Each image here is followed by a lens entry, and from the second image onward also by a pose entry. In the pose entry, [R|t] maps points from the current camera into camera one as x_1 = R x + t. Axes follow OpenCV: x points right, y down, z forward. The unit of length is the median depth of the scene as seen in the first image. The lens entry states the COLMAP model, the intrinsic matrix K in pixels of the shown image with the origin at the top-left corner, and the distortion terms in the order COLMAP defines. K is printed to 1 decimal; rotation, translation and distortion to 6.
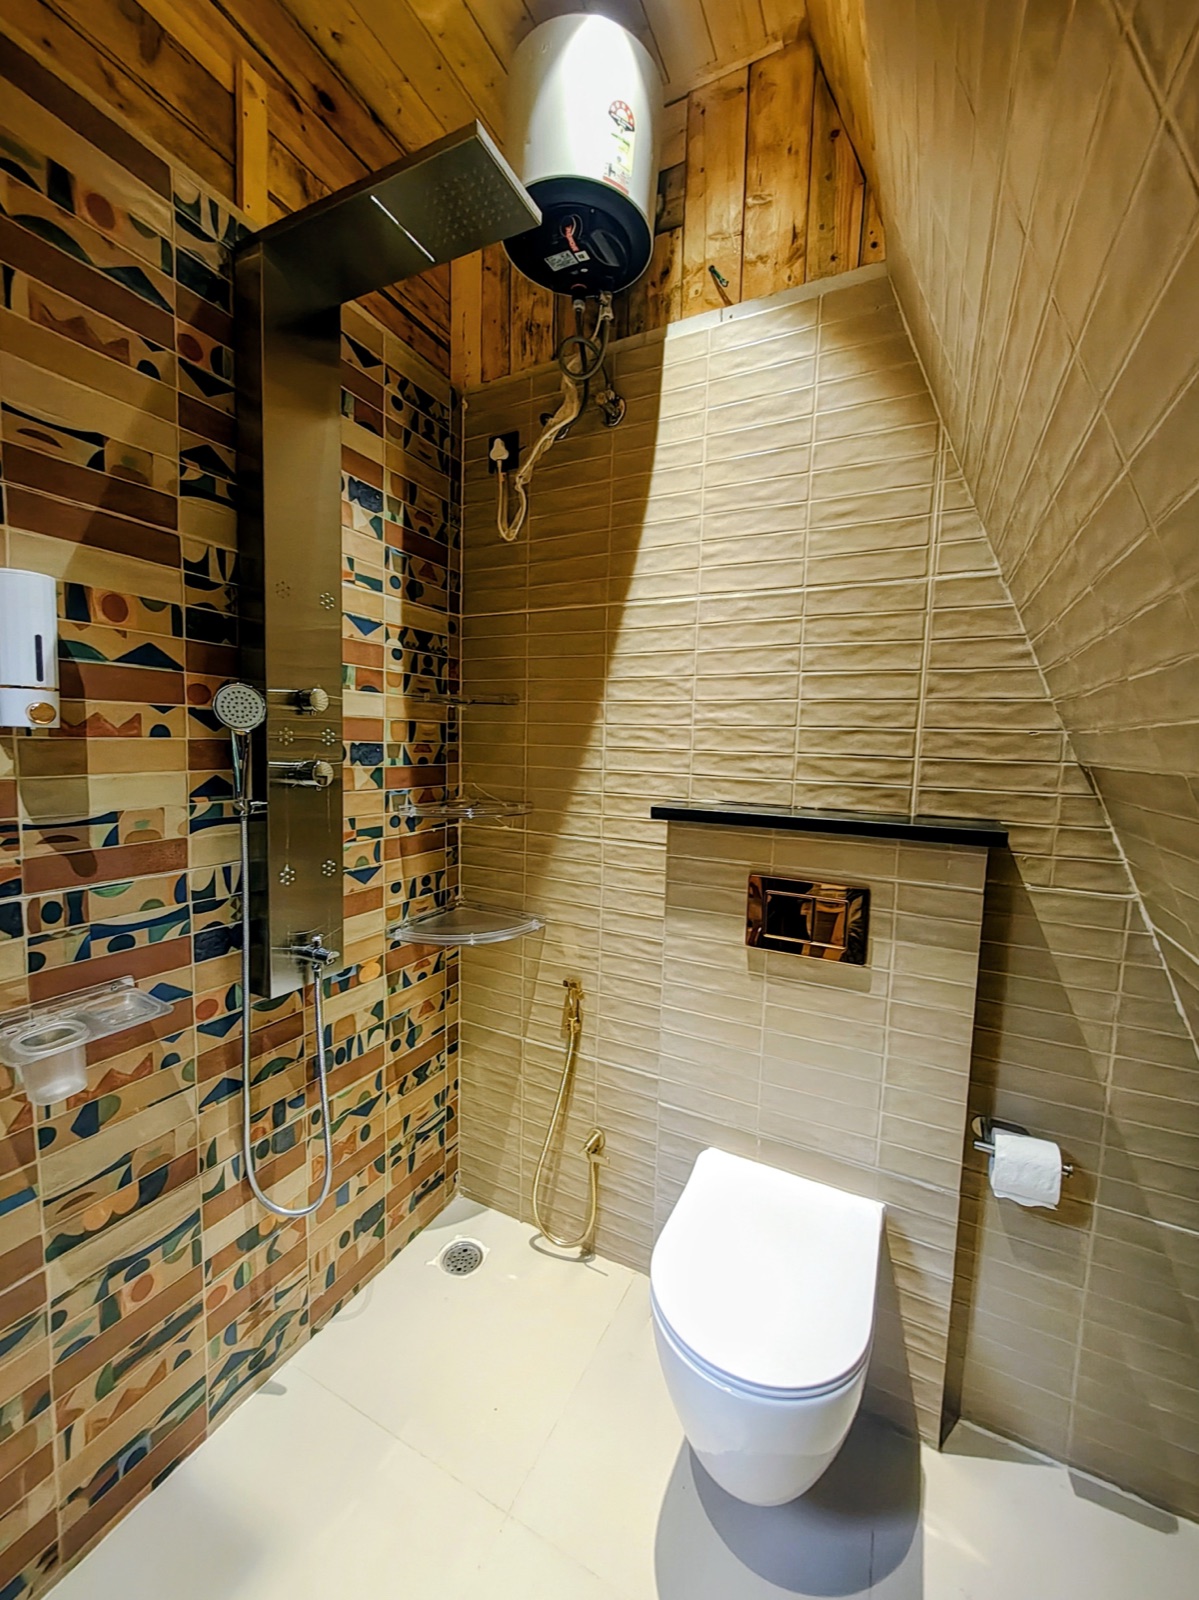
lens RADIAL K [[609.4, 0, 563.9], [0, 609.4, 791.4], [0, 0, 1]] dist [-0.001567, -0.000224]
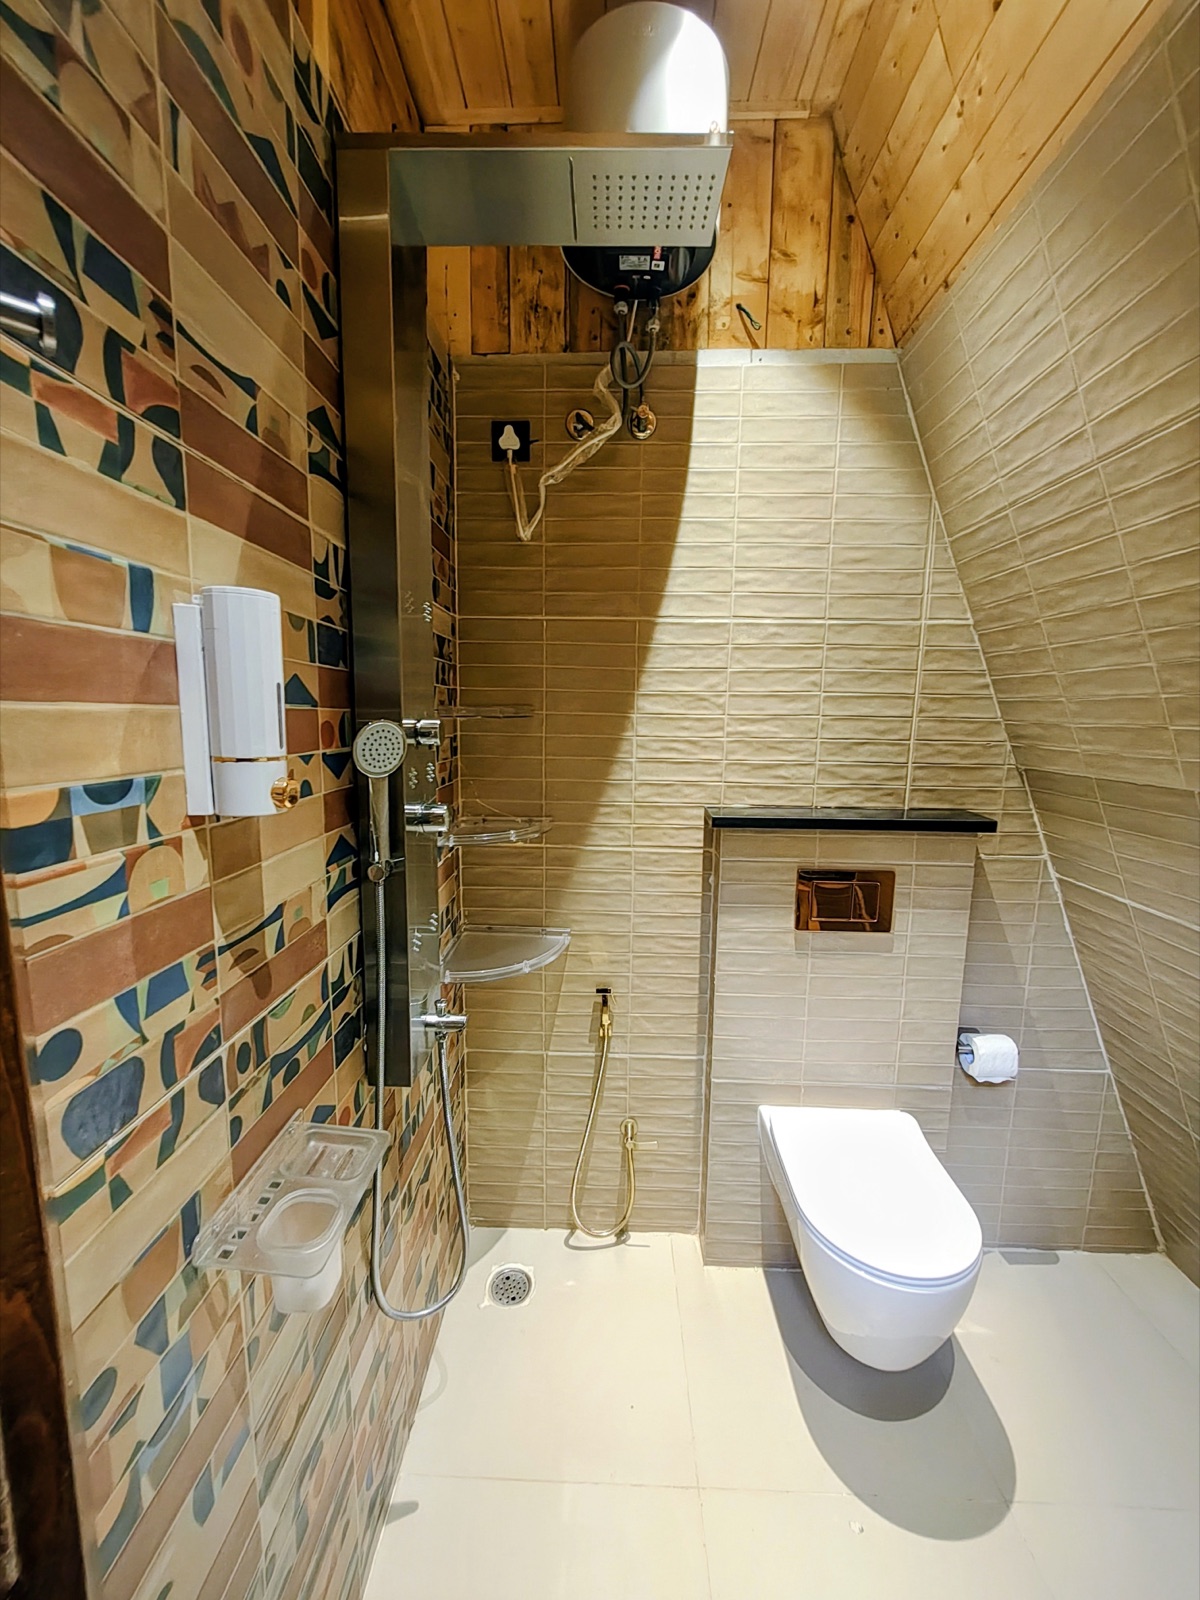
lens RADIAL K [[609.4, 0, 561.0], [0, 609.4, 793.8], [0, 0, 1]] dist [-0.001567, -0.000224]
pose [[0.906247, -0.072444, 0.416494, -0.576000], [0.049307, 0.996597, 0.066060, -0.105810], [-0.419862, -0.039330, 0.906735, 0.145422]]
